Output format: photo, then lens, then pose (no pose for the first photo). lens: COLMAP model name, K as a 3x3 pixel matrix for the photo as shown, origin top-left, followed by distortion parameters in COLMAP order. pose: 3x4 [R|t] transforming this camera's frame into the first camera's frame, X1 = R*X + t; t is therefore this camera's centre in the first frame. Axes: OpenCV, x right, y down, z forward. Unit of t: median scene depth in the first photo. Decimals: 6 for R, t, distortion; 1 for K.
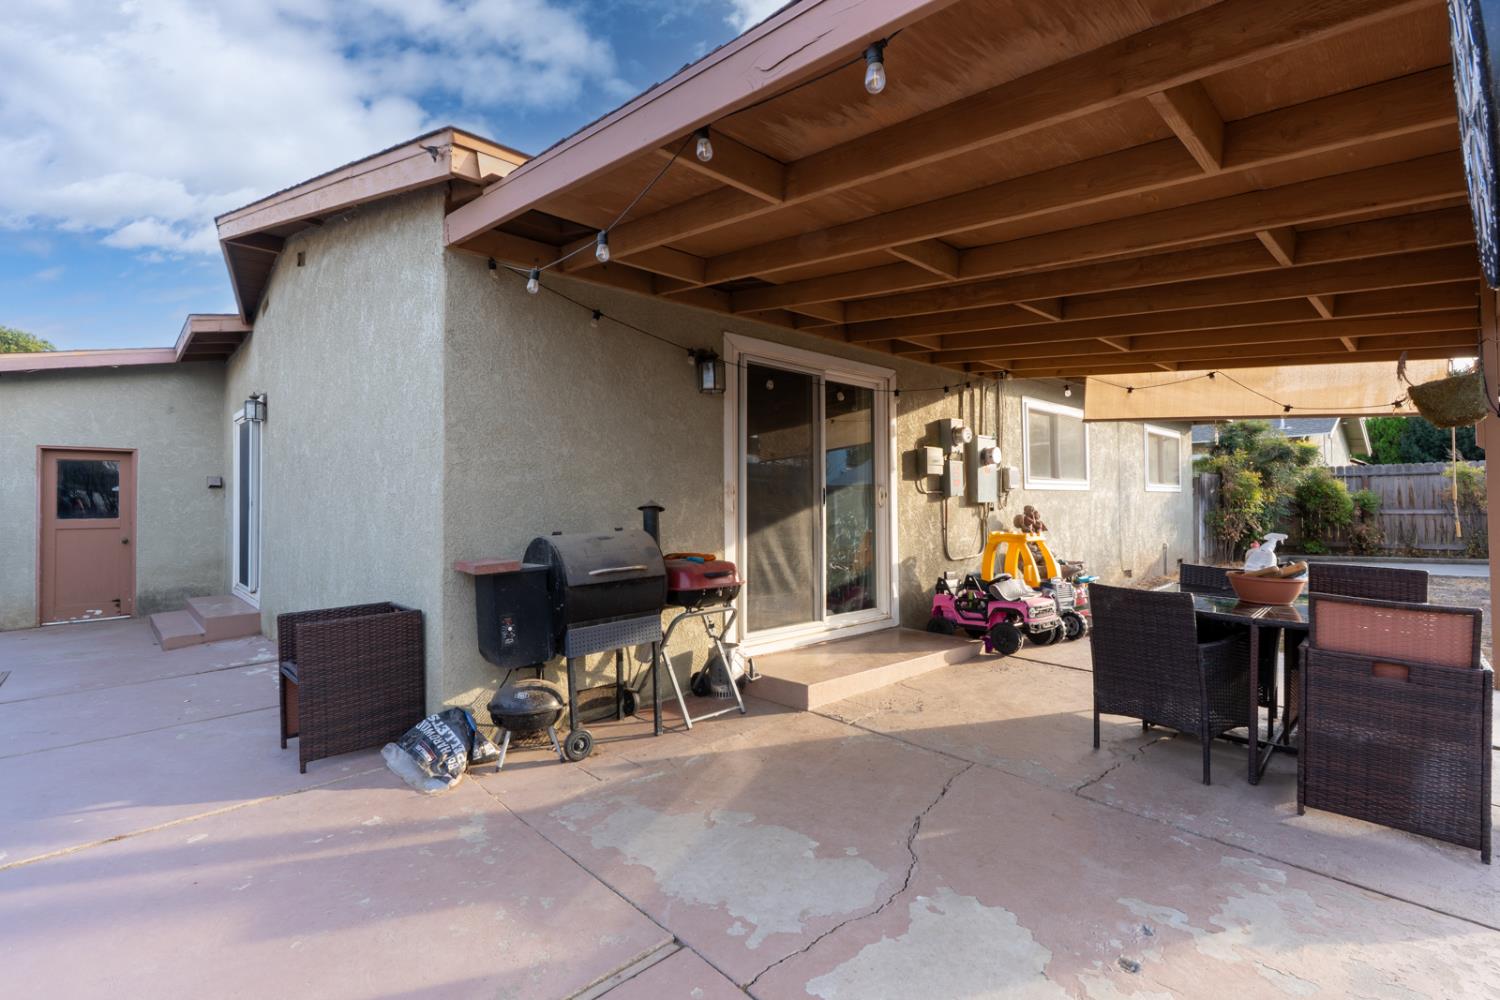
lens RADIAL K [[674.1, 0, 752.8], [0, 674.1, 495.8], [0, 0, 1]] dist [-0.005645, 0.001330]
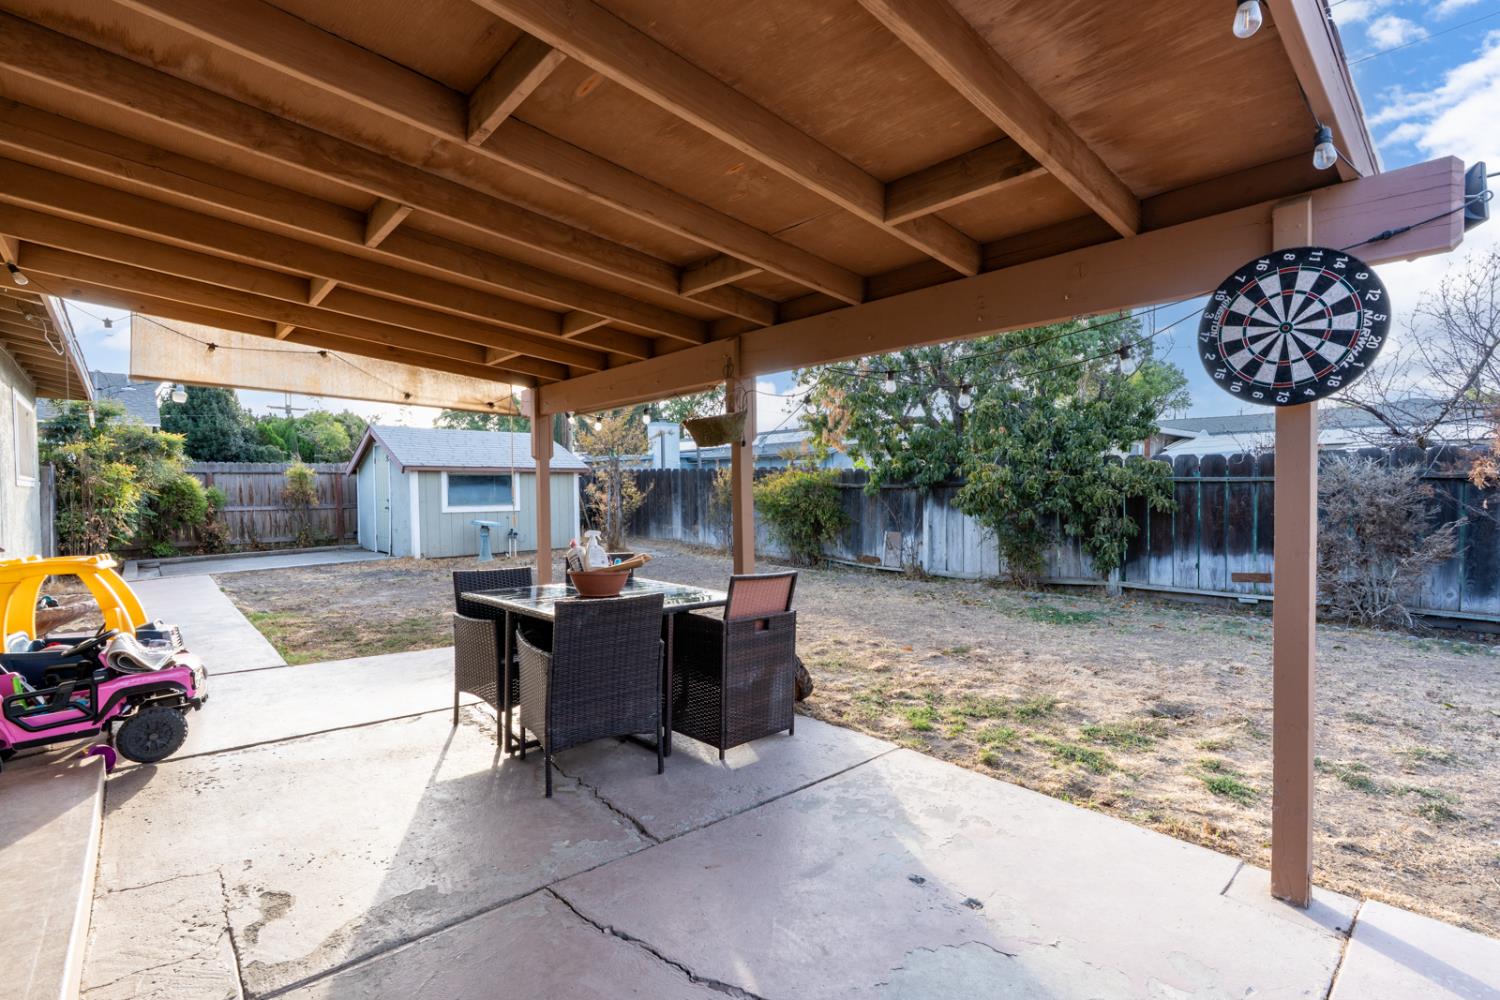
lens RADIAL K [[690.3, 0, 753.3], [0, 690.3, 510.5], [0, 0, 1]] dist [-0.003938, 0.000016]
pose [[0.021740, -0.021430, 0.999534, -0.181828], [-0.005510, 0.999752, 0.021555, -0.000820], [-0.999748, -0.005976, 0.021616, 0.396488]]
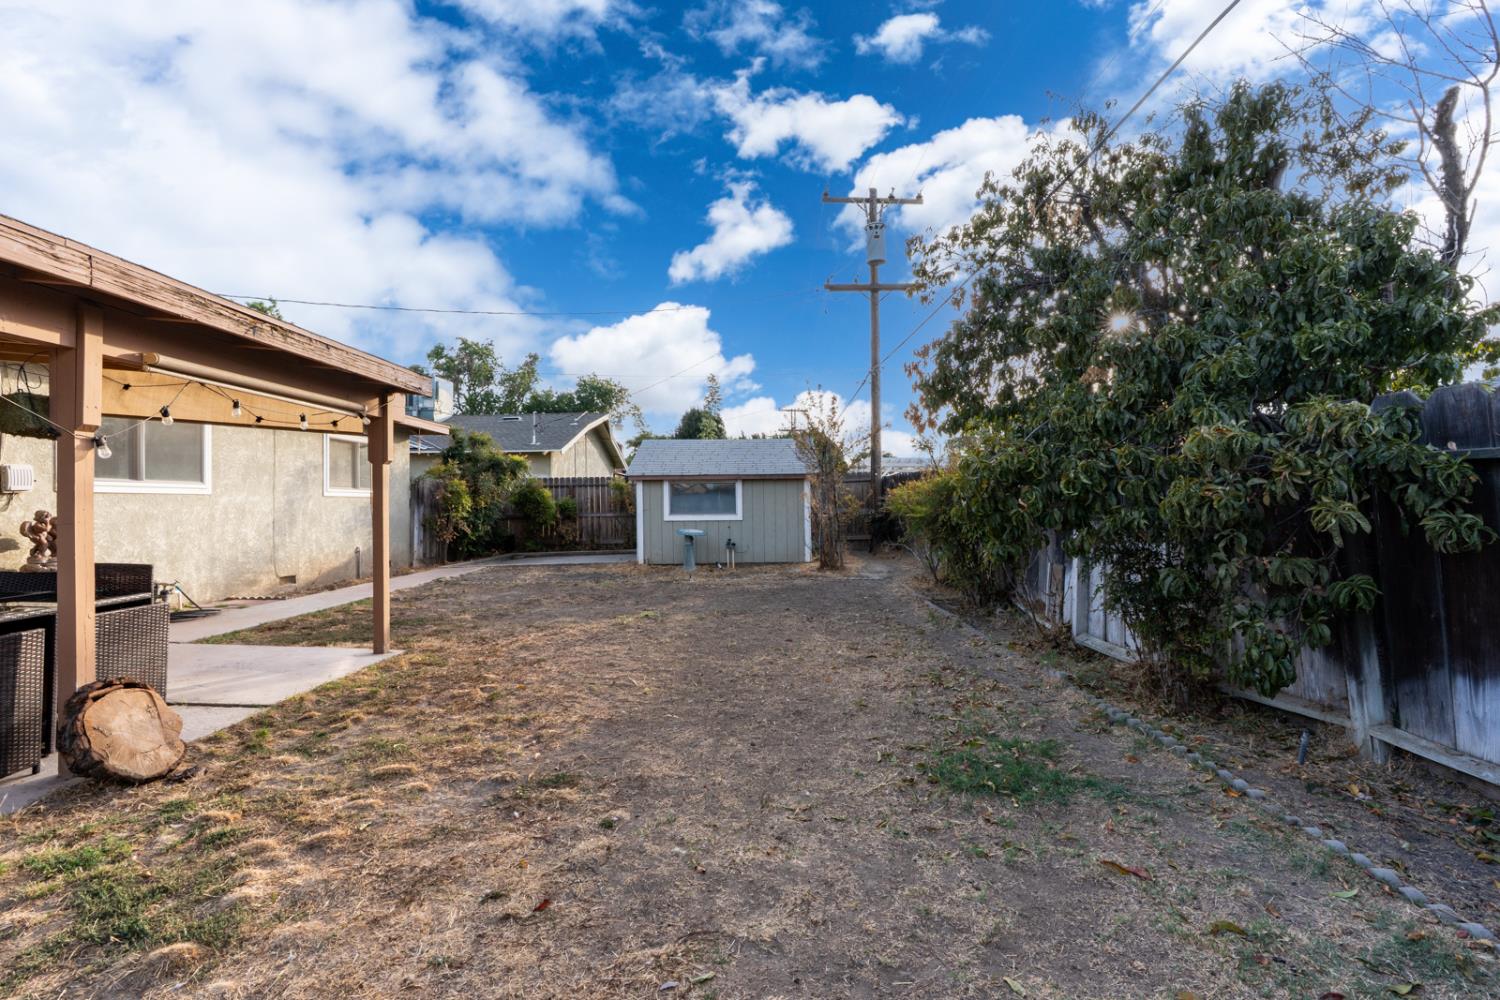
lens RADIAL K [[712.0, 0, 750.0], [0, 712.0, 500.0], [0, 0, 1]] dist [-0.001505, -0.000001]
pose [[0.697553, 0.008131, 0.716488, 0.455770], [-0.007071, 0.999965, -0.004463, -0.000512], [-0.716499, -0.001953, 0.697586, -0.317725]]
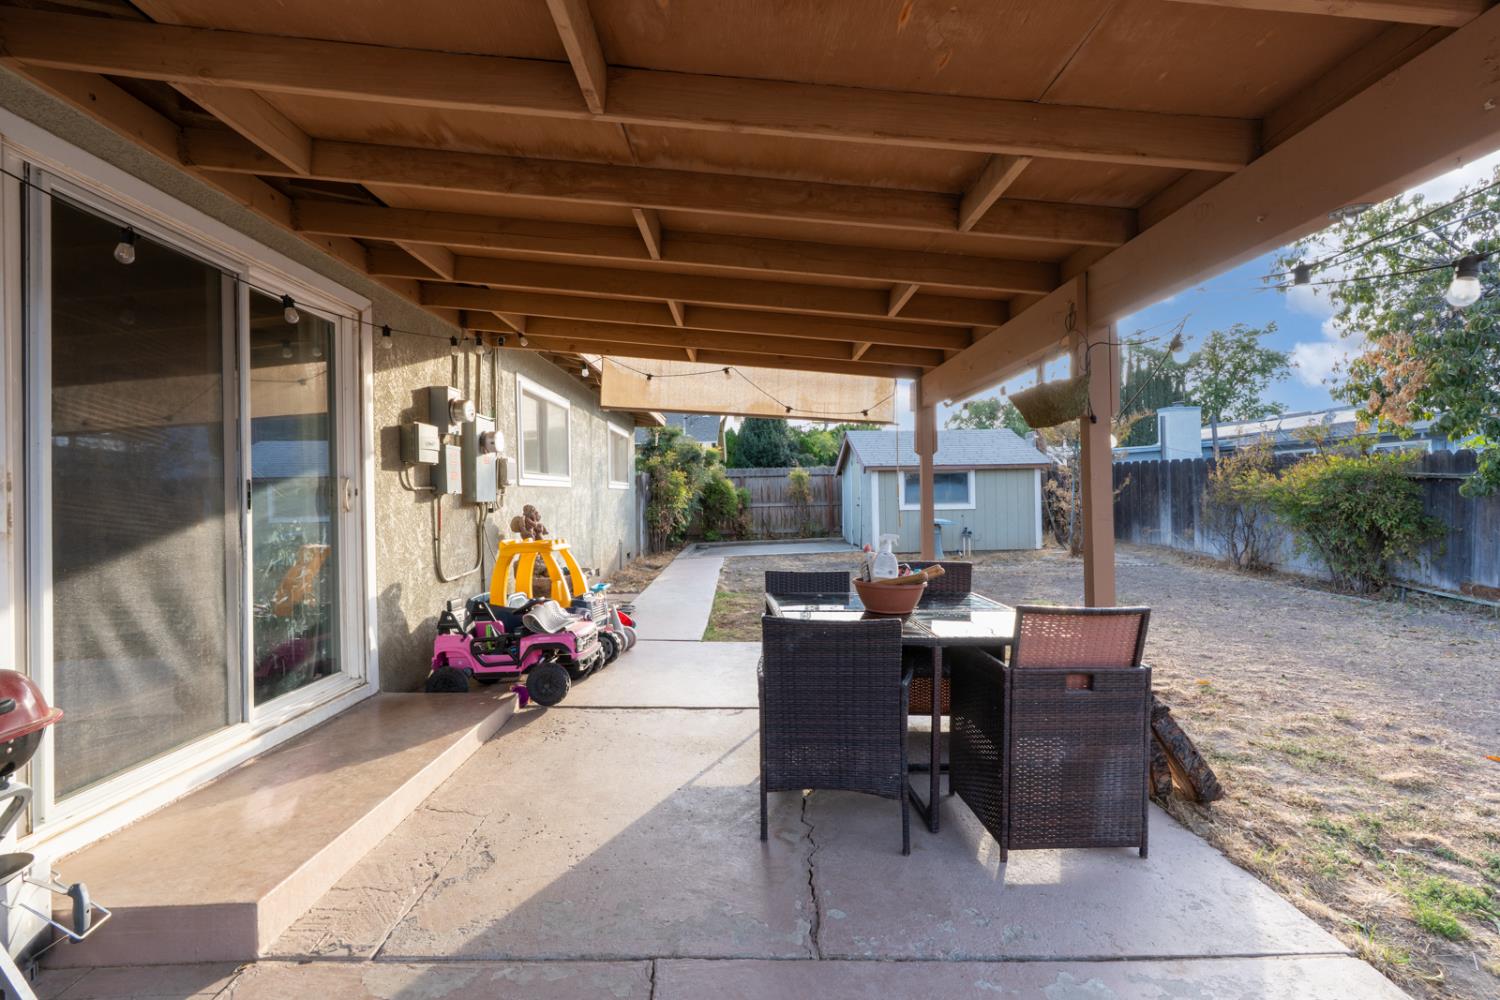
lens RADIAL K [[674.1, 0, 752.8], [0, 674.1, 495.8], [0, 0, 1]] dist [-0.005645, 0.001330]
pose [[0.676700, -0.004305, 0.736246, -0.017054], [0.001035, 0.999987, 0.004896, -0.000645], [-0.736258, -0.002551, 0.676696, 0.281325]]
